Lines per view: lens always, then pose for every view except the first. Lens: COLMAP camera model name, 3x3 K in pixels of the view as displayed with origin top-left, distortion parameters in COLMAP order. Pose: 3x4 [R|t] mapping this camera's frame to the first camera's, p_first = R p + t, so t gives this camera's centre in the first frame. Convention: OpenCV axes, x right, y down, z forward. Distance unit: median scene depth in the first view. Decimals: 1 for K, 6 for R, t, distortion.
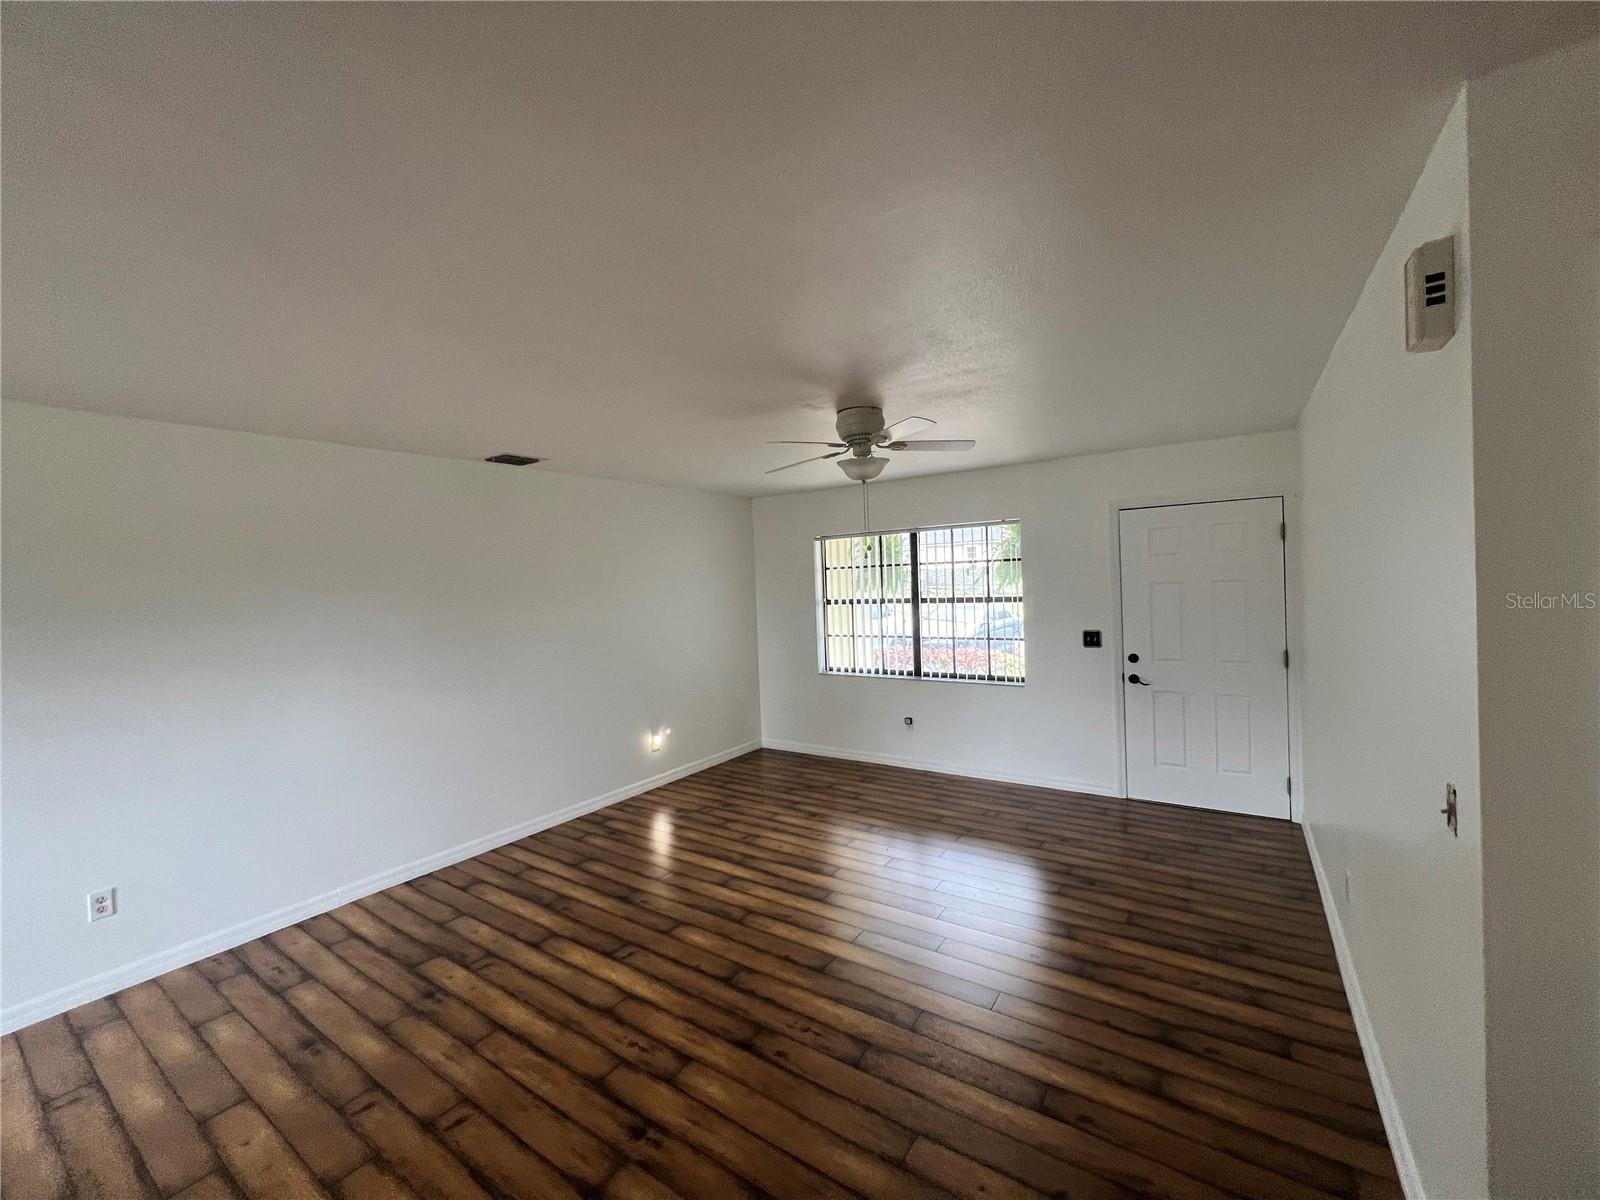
lens RADIAL K [[641.7, 0, 795.9], [0, 641.7, 595.6], [0, 0, 1]] dist [-0.003016, 0.001427]
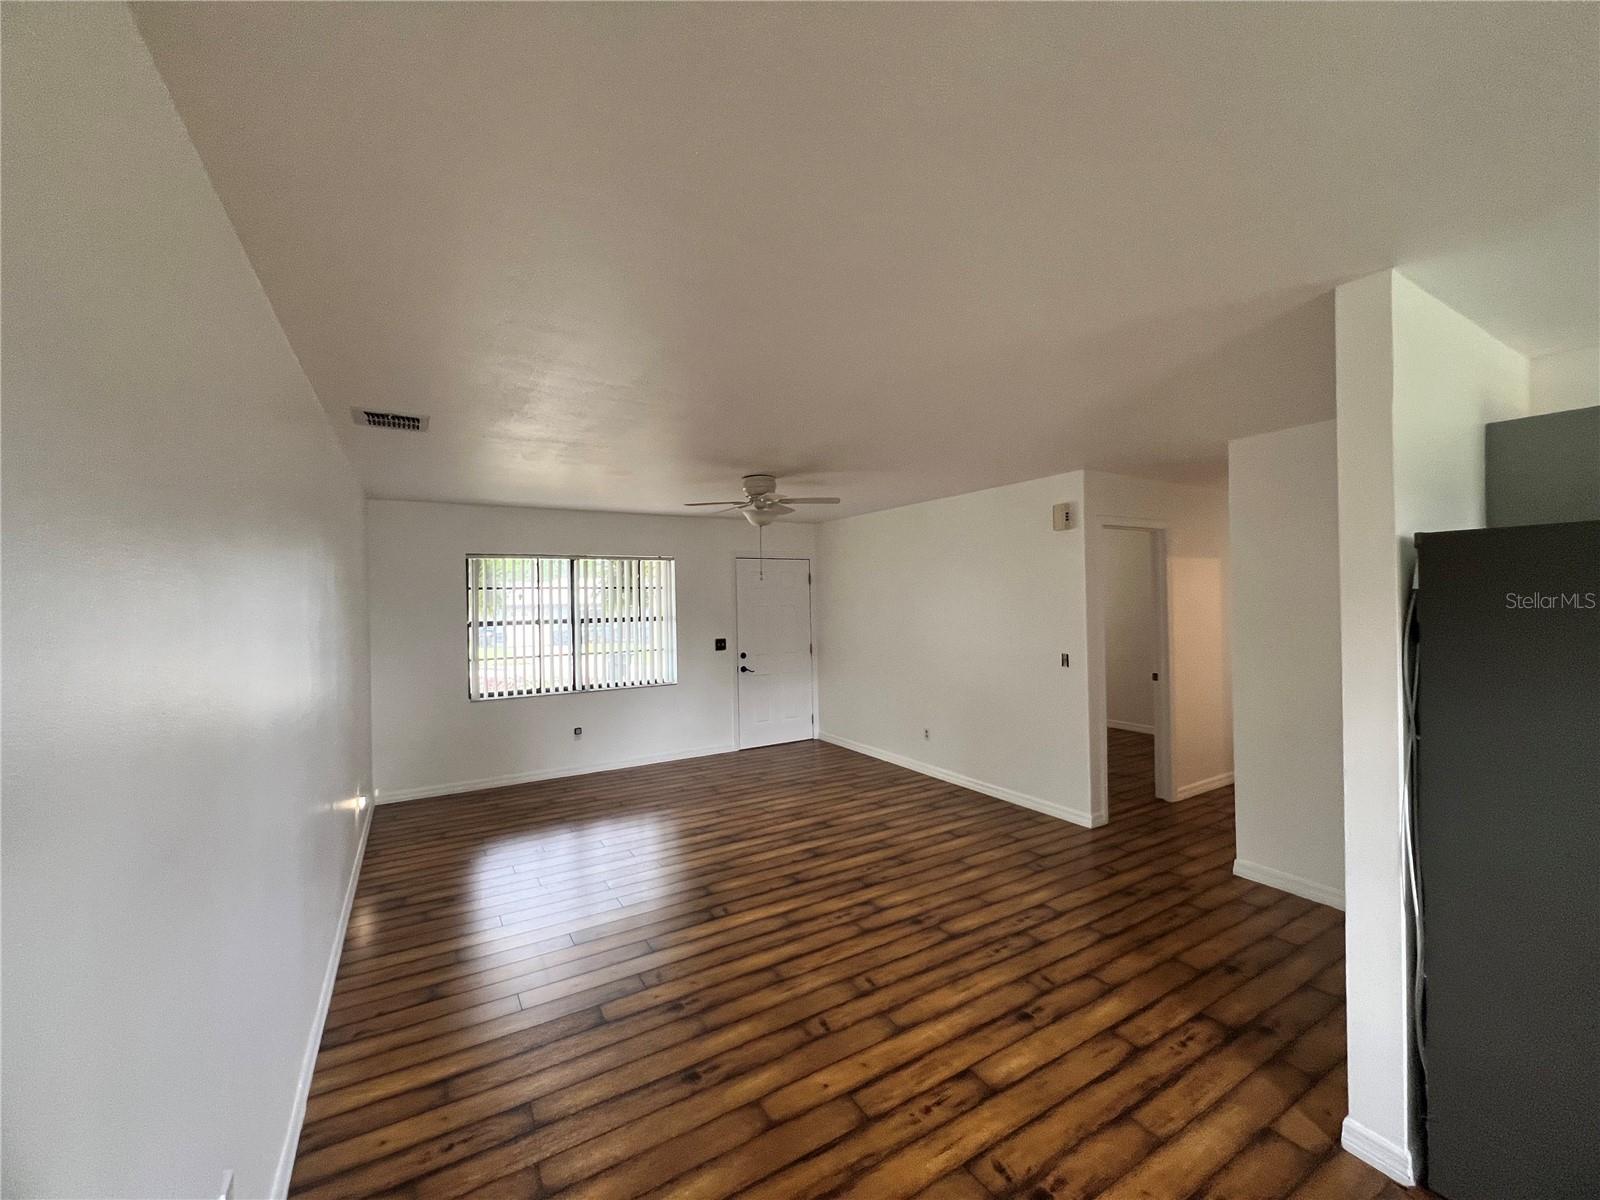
lens RADIAL K [[641.7, 0, 799.5], [0, 641.7, 603.9], [0, 0, 1]] dist [-0.003016, 0.001427]
pose [[0.420620, 0.025888, 0.906867, -0.907352], [0.021420, 0.999031, -0.038454, 0.041418], [-0.906984, 0.035600, 0.419658, 0.270558]]
